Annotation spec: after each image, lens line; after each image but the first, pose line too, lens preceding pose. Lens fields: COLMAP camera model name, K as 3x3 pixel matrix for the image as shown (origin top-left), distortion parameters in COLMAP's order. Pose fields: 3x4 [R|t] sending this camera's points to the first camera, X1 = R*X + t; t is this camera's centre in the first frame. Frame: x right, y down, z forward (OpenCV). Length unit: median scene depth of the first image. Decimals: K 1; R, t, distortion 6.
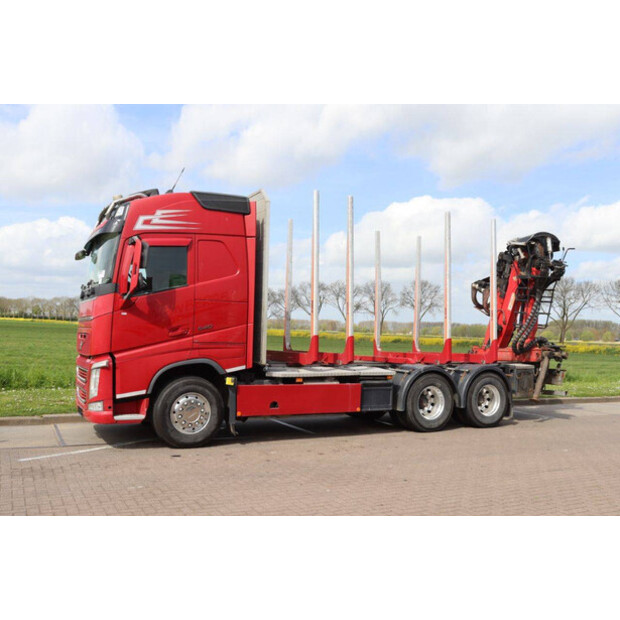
lens RADIAL K [[586.2, 0, 310.0], [0, 586.2, 310.0], [0, 0, 1]] dist [-0.097739, -0.001492]
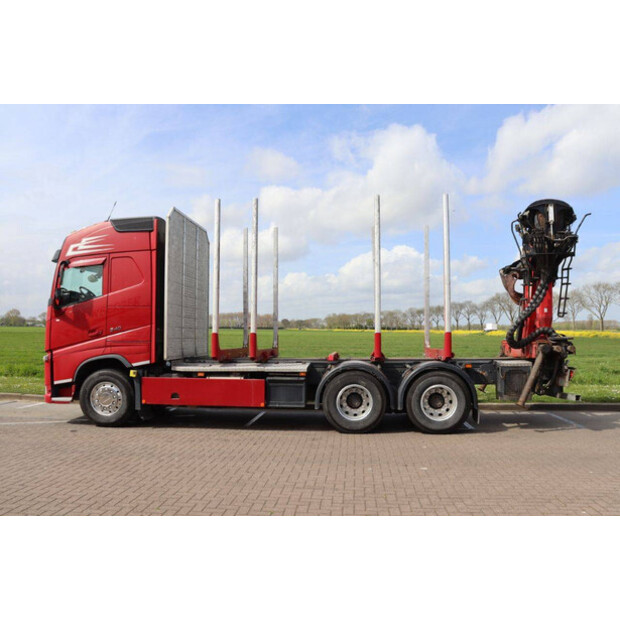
lens RADIAL K [[501.8, 0, 303.7], [0, 501.8, 312.9], [0, 0, 1]] dist [-0.185575, 0.164139]
pose [[0.841846, -0.051667, -0.537239, 0.675254], [0.045921, 0.998655, -0.024084, 0.037930], [0.537761, -0.004395, 0.843086, 0.337645]]
